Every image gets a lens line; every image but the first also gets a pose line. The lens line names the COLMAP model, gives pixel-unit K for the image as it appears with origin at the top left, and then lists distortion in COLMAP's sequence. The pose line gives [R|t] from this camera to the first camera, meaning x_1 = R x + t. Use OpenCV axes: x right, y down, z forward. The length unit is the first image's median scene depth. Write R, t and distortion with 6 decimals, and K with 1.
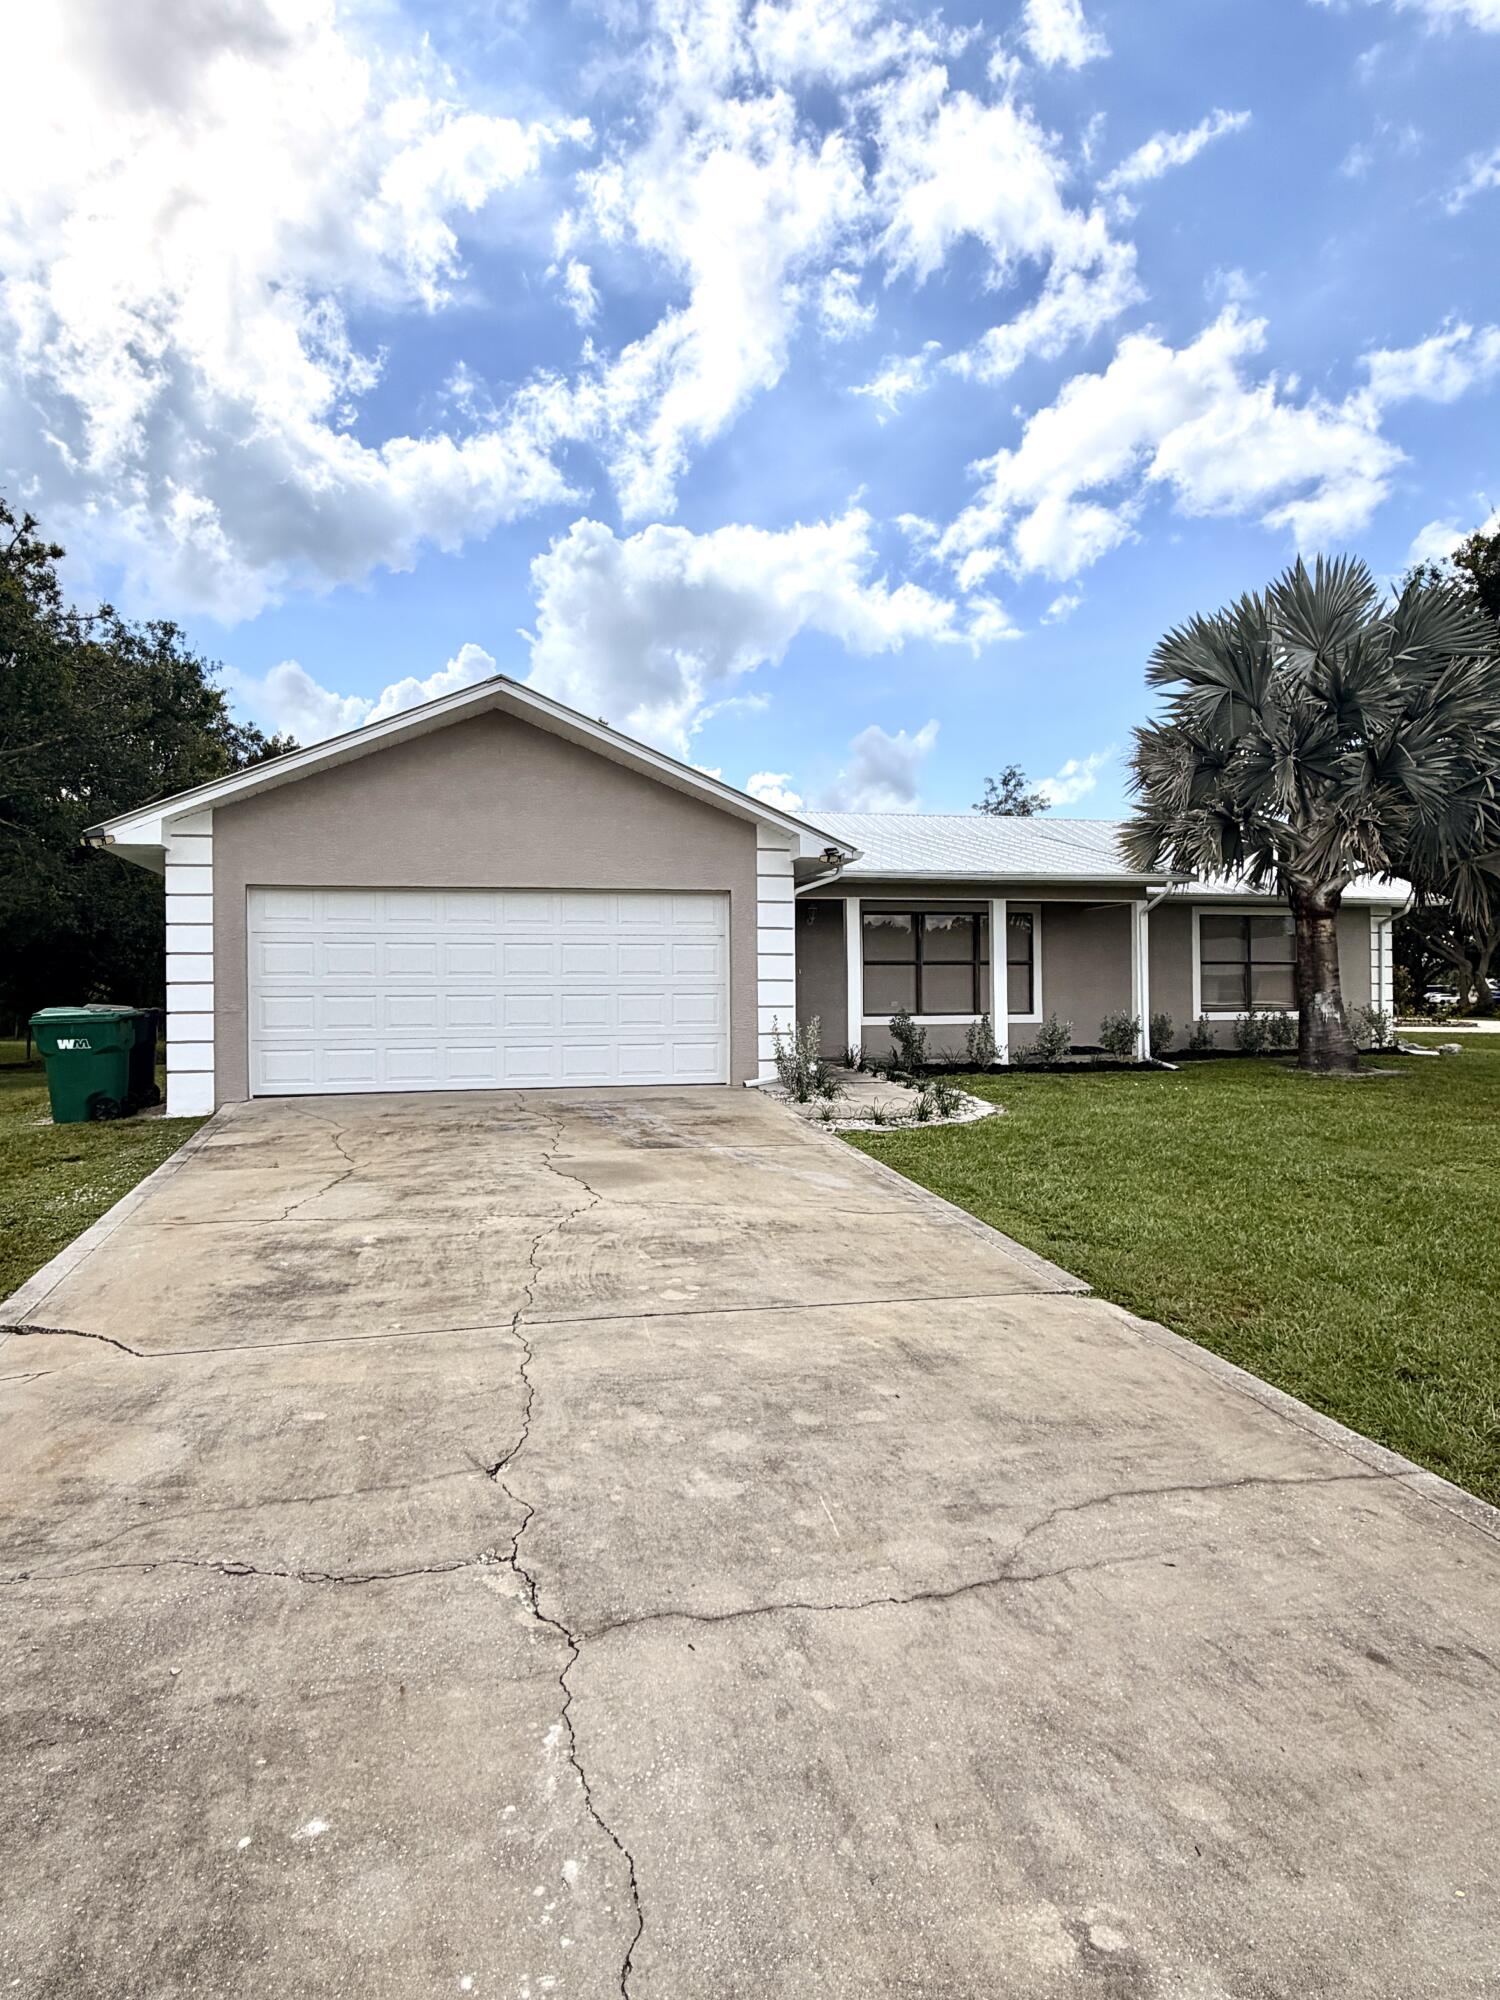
lens RADIAL K [[1242.8, 0, 751.7], [0, 1242.8, 1002.3], [0, 0, 1]] dist [-0.002117, -0.000203]
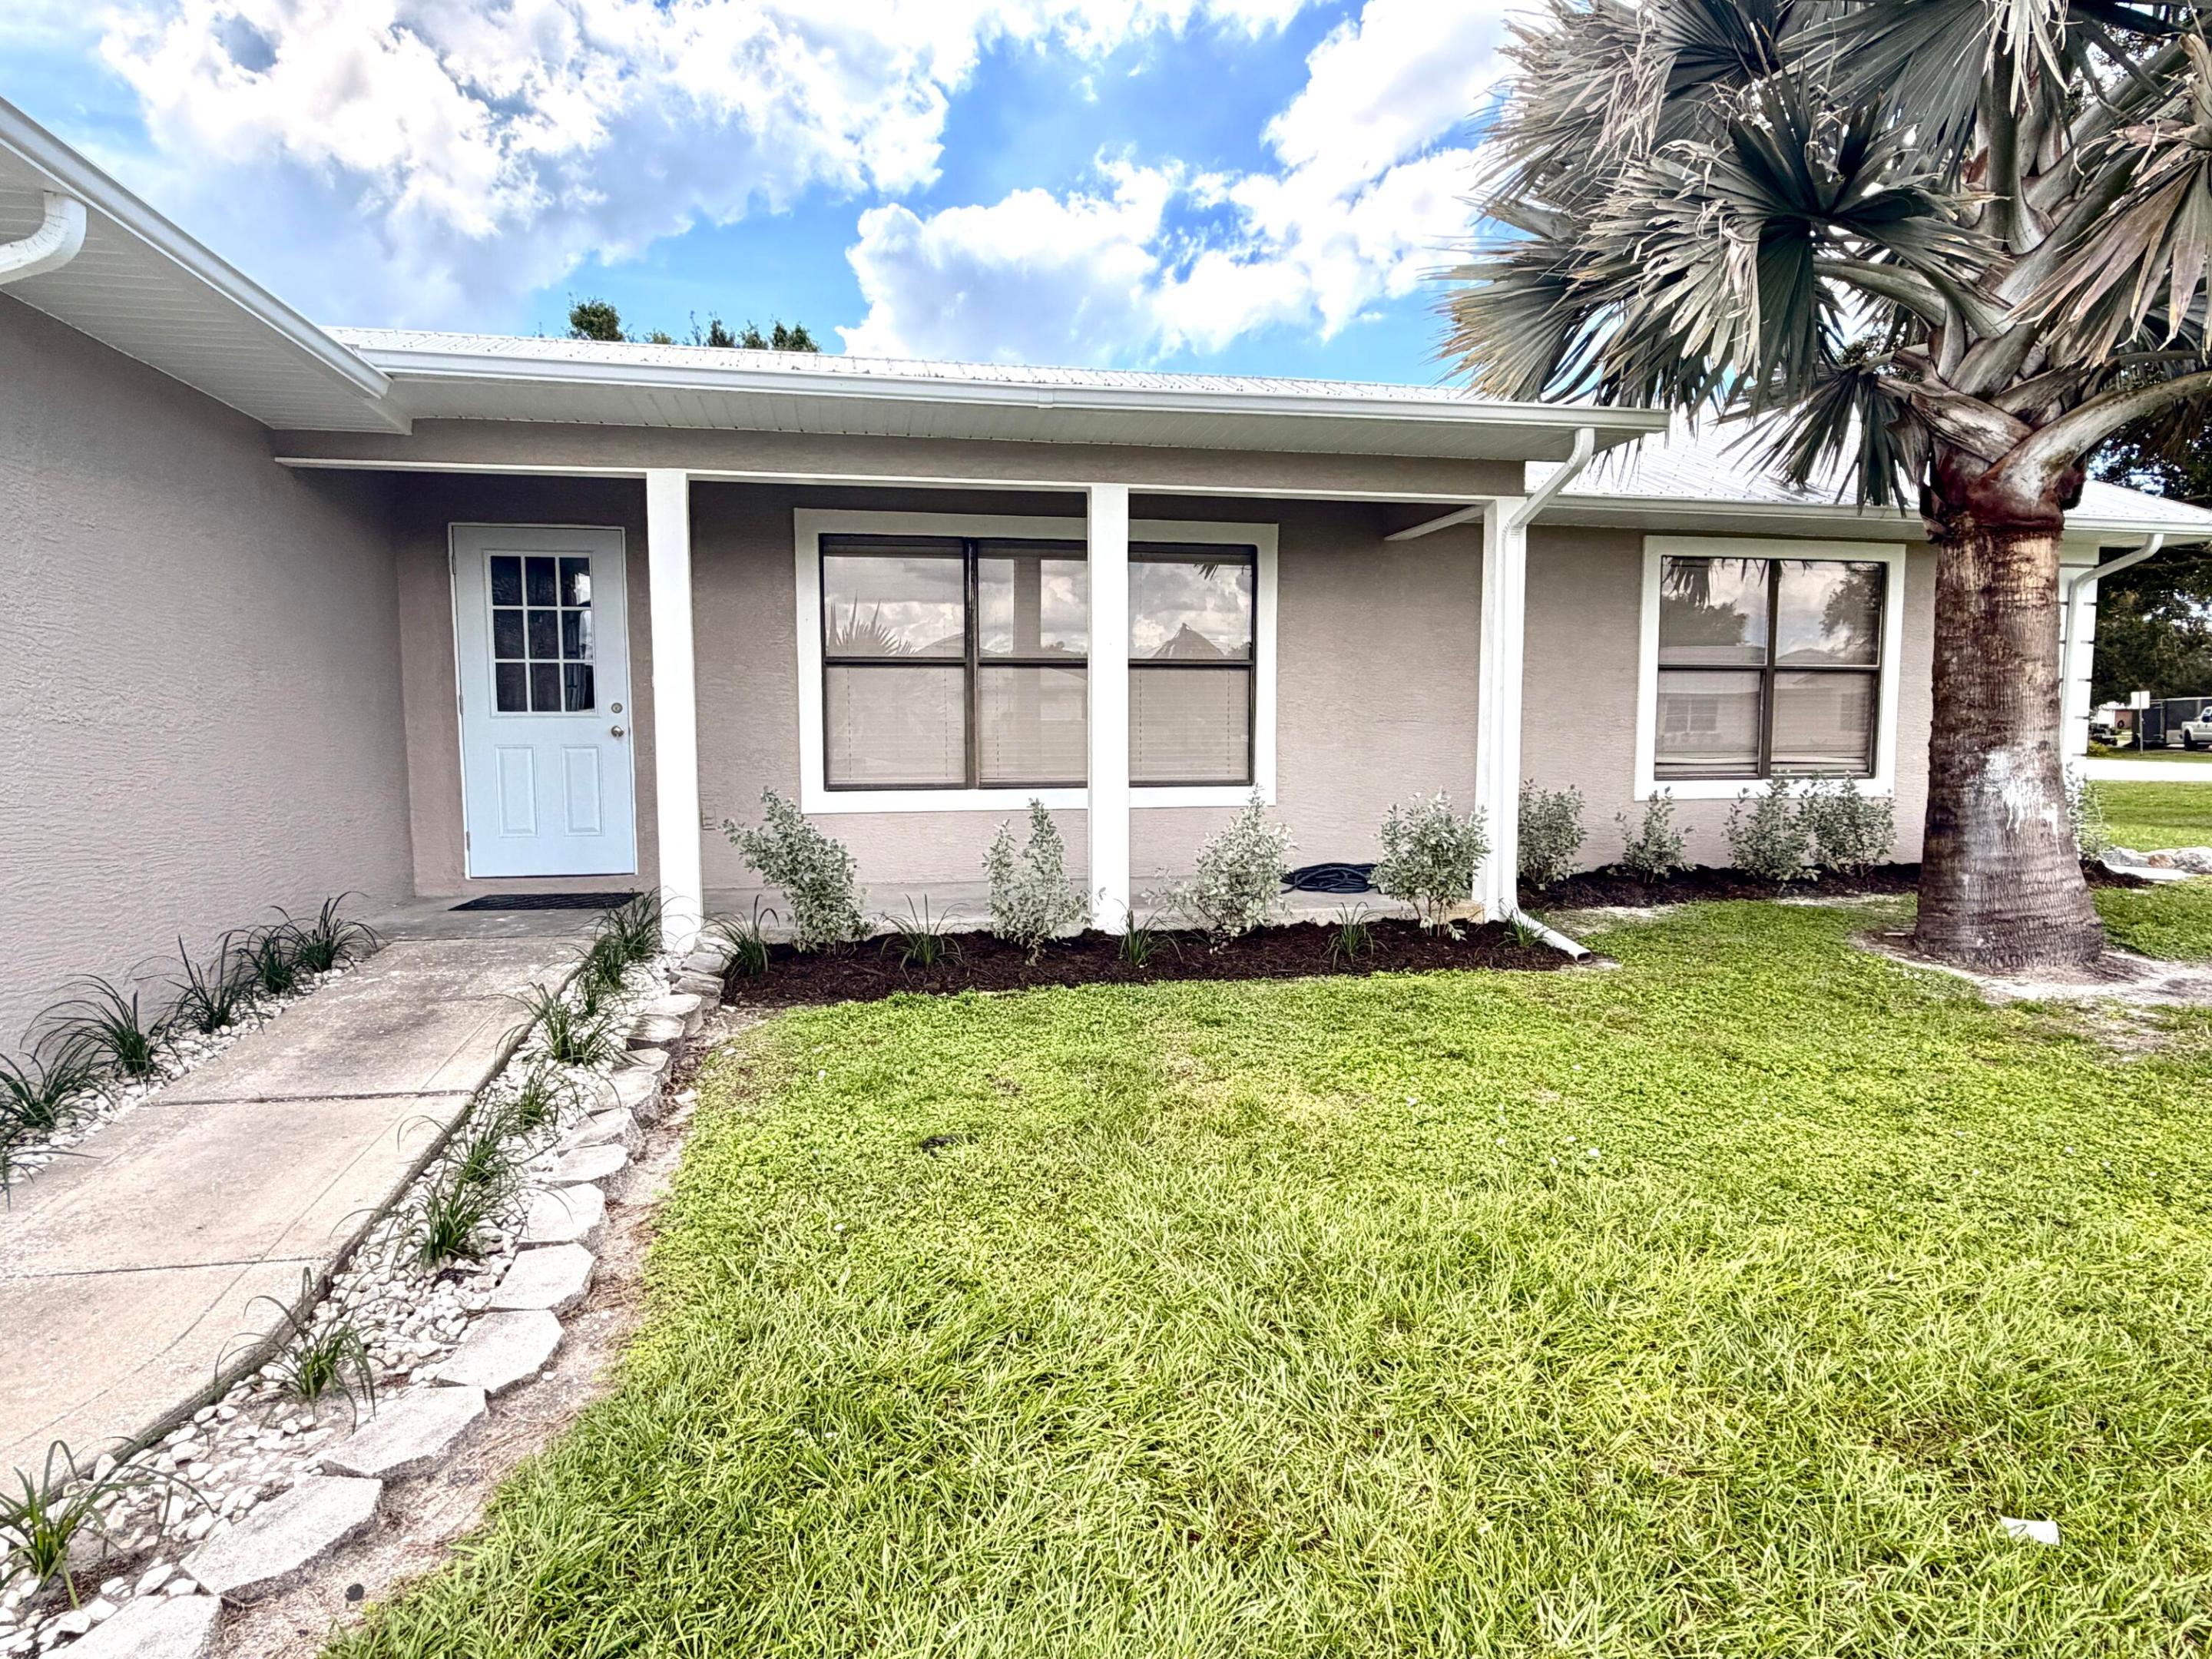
lens RADIAL K [[1220.3, 0, 1107.1], [0, 1220.3, 819.8], [0, 0, 1]] dist [-0.002655, -0.000581]
pose [[0.997751, 0.014868, -0.065365, 0.219026], [-0.009152, 0.996175, 0.086905, -0.015230], [0.066407, -0.086111, 0.994070, 0.619112]]
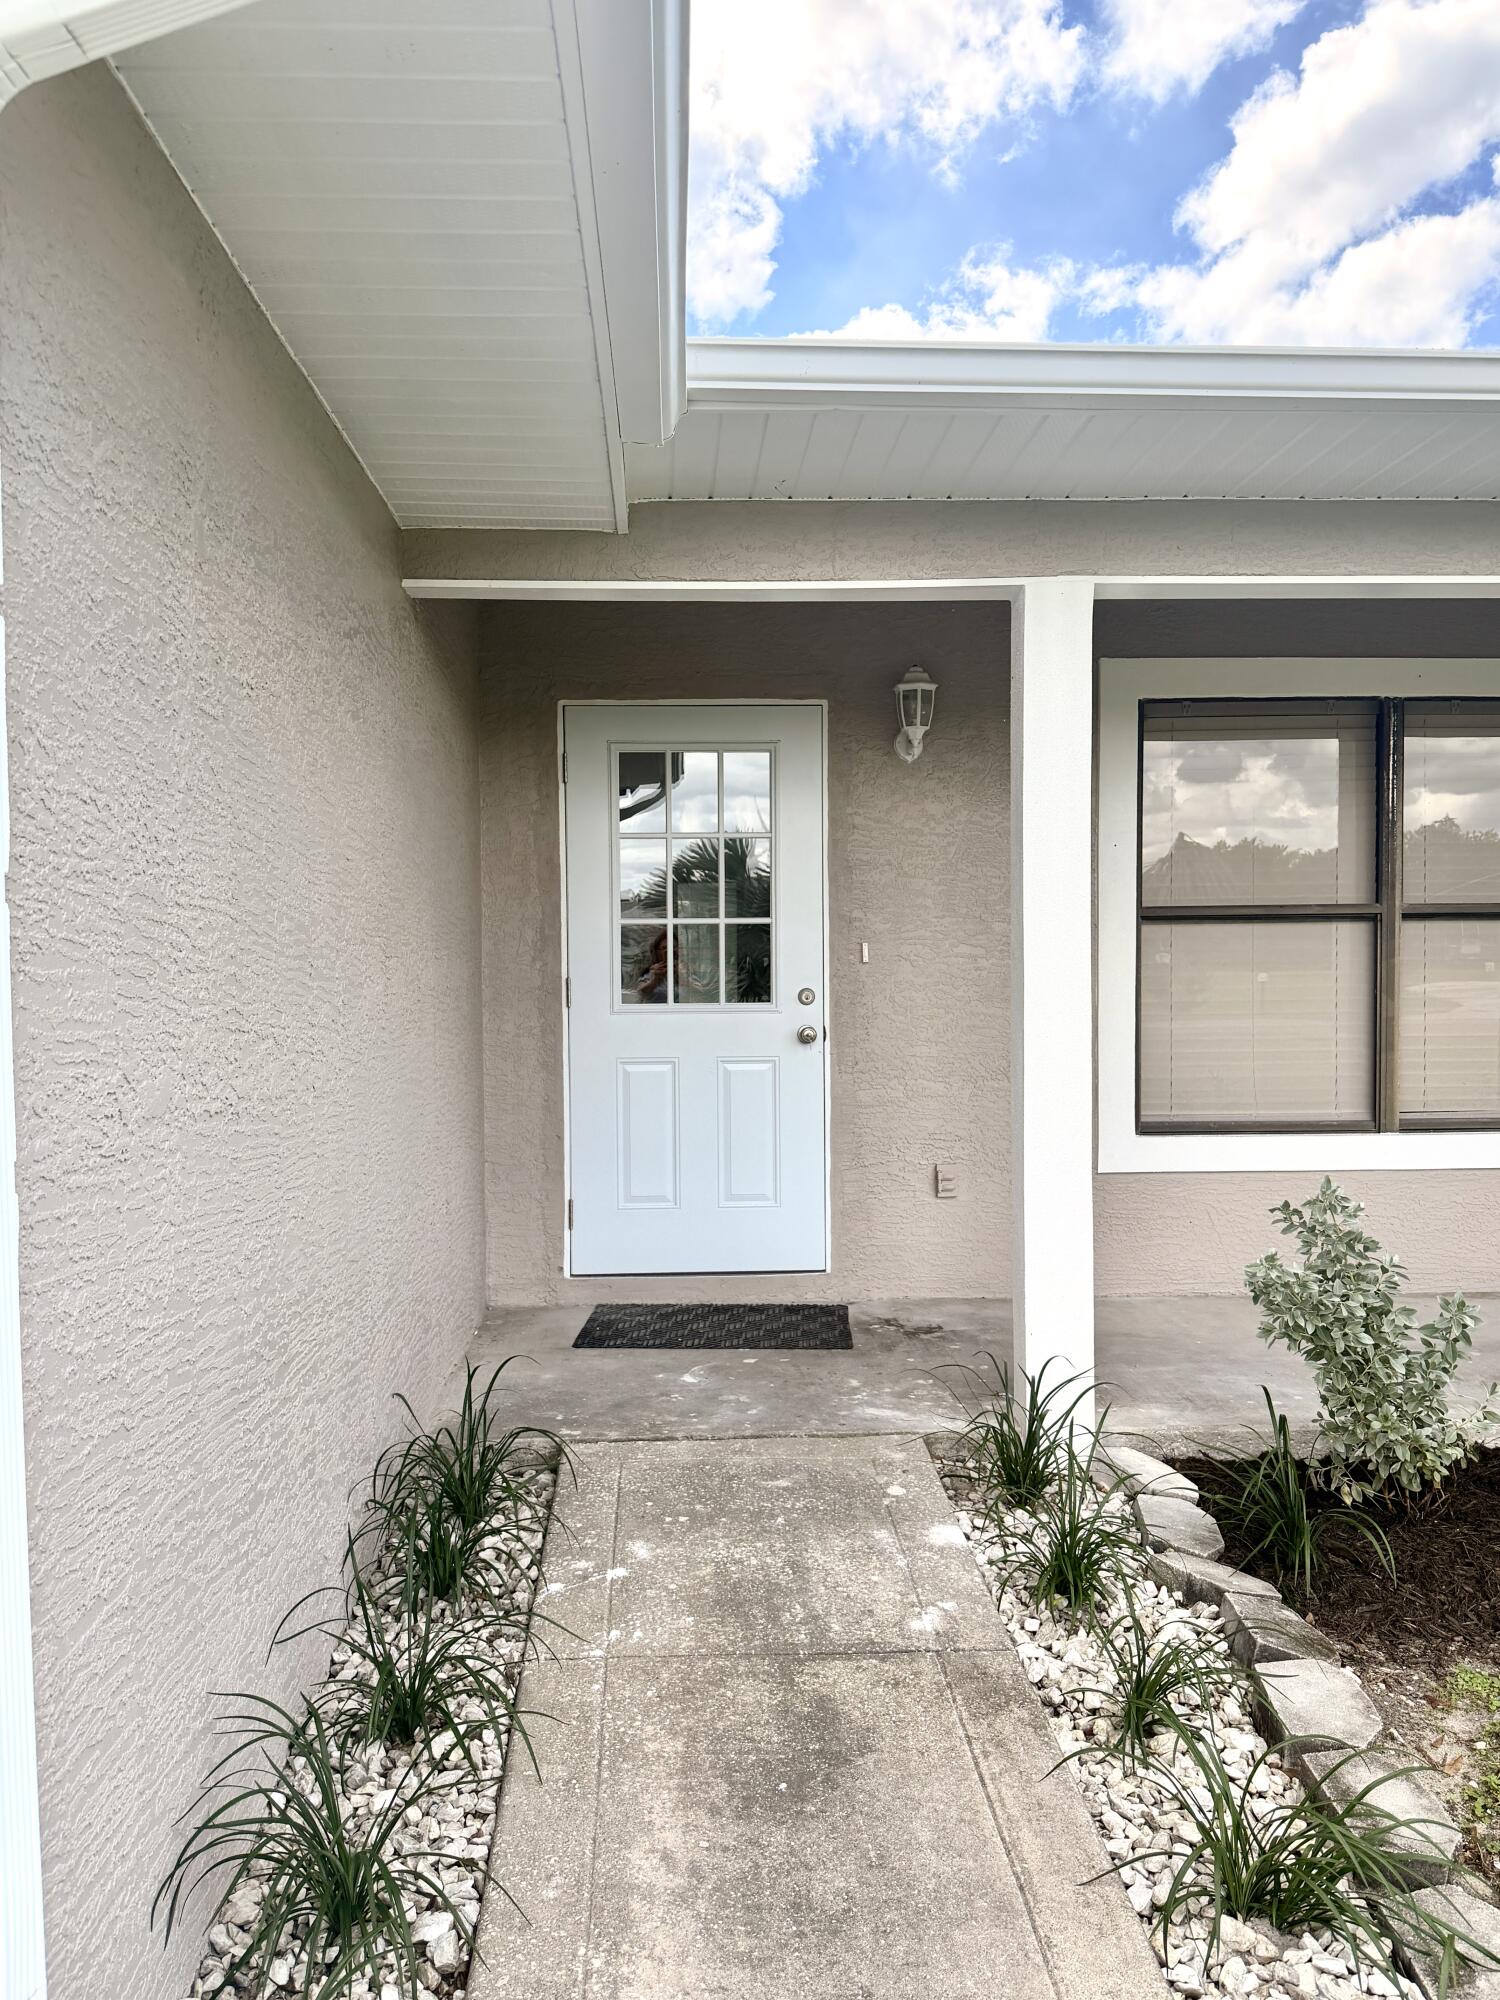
lens RADIAL K [[1506.7, 0, 746.5], [0, 1506.7, 999.7], [0, 0, 1]] dist [0.006847, -0.001577]
pose [[0.976782, 0.011287, -0.213940, 0.079406], [-0.002723, 0.999185, 0.040280, -0.027131], [0.214220, -0.038763, 0.976016, 0.719671]]
